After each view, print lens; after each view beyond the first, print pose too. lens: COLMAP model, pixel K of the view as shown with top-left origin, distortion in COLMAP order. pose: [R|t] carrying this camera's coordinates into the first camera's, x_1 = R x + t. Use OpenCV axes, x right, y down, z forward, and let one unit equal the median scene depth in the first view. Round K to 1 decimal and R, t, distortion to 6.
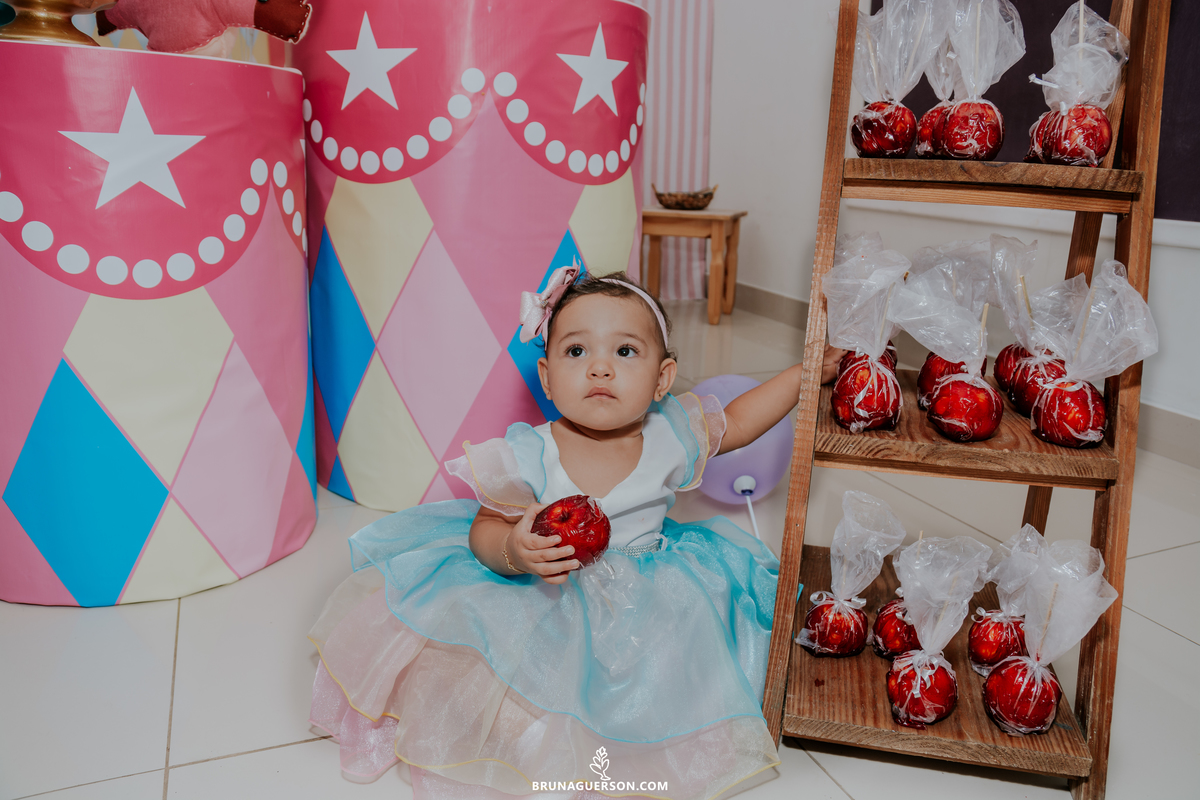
lens RADIAL K [[881.9, 0, 600.0], [0, 881.9, 400.0], [0, 0, 1]] dist [-0.133402, 0.116773]
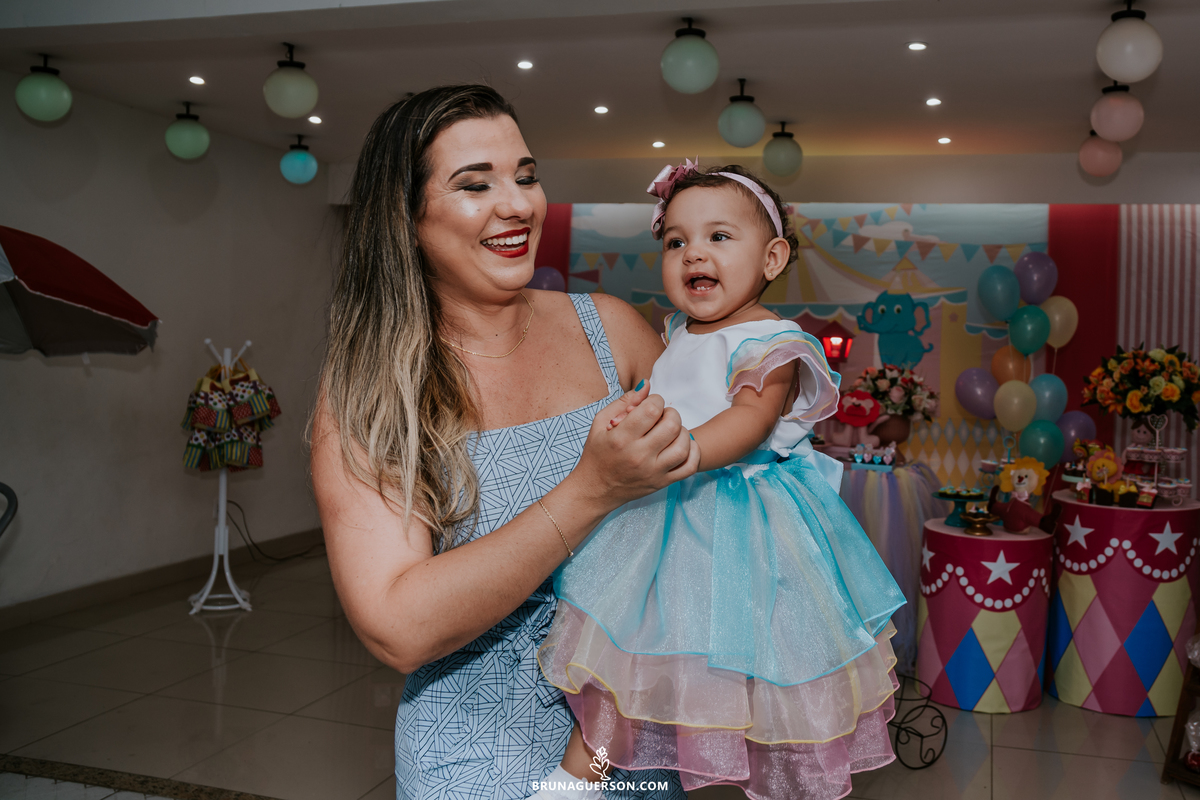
lens RADIAL K [[1099.9, 0, 727.7], [0, 1099.9, 351.9], [0, 0, 1]] dist [-0.086987, 0.006826]
pose [[0.808427, -0.001171, -0.588596, 0.987067], [-0.169087, 0.957385, -0.234143, 0.069806], [0.563787, 0.288811, 0.773778, -2.809032]]
